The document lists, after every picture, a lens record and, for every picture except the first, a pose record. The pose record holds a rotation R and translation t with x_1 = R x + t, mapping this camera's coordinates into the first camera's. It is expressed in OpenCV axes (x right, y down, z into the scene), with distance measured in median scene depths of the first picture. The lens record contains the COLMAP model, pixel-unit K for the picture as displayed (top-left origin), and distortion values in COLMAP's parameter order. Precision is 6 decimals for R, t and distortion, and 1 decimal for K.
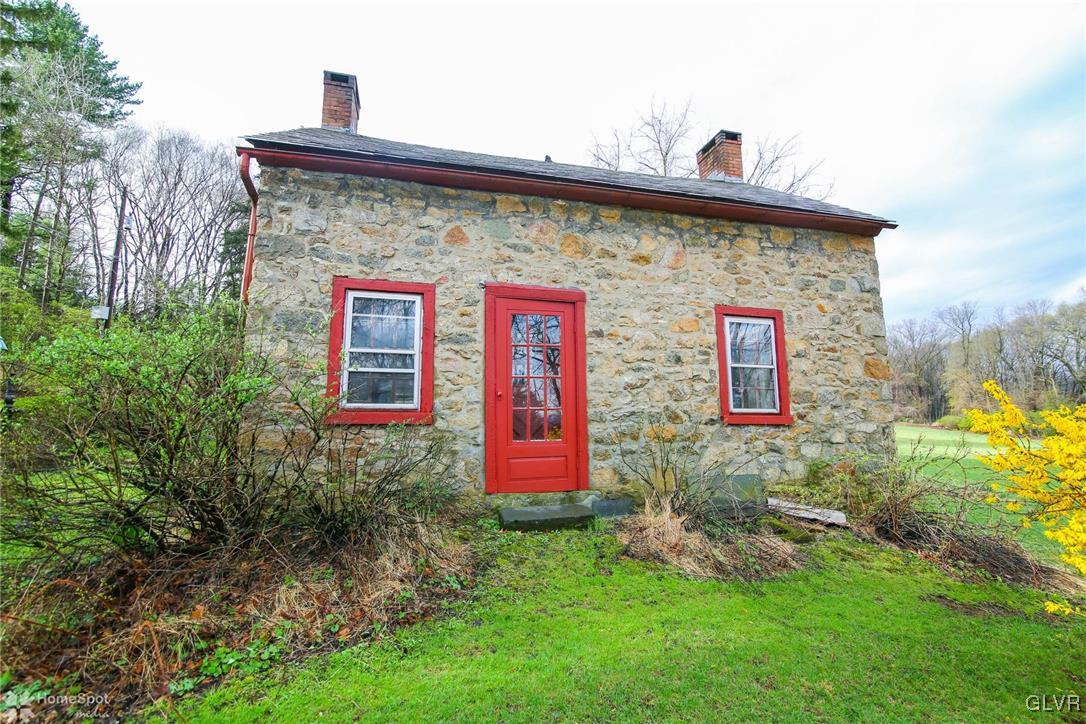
lens RADIAL K [[525.7, 0, 542.7], [0, 525.7, 362.8], [0, 0, 1]] dist [-0.021284, 0.000097]
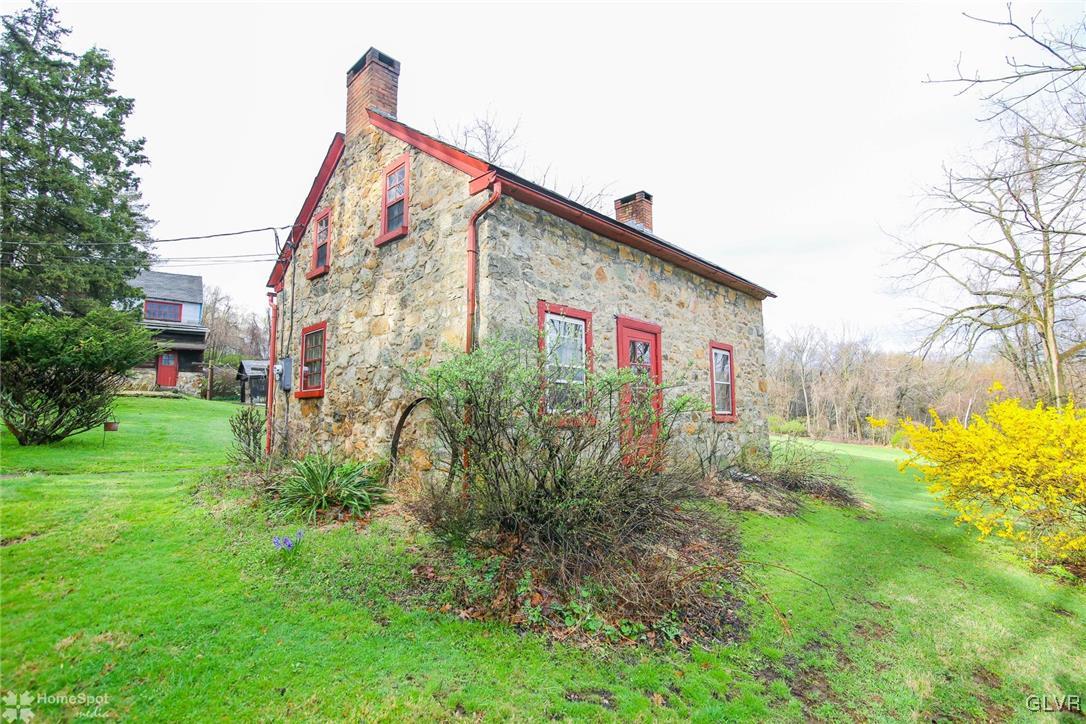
lens RADIAL K [[525.7, 0, 542.8], [0, 525.7, 363.1], [0, 0, 1]] dist [-0.021284, 0.000097]
pose [[0.850425, 0.055697, 0.523139, -0.916946], [-0.079465, 0.996570, 0.023078, -0.048257], [-0.520060, -0.061197, 0.851935, -0.009203]]
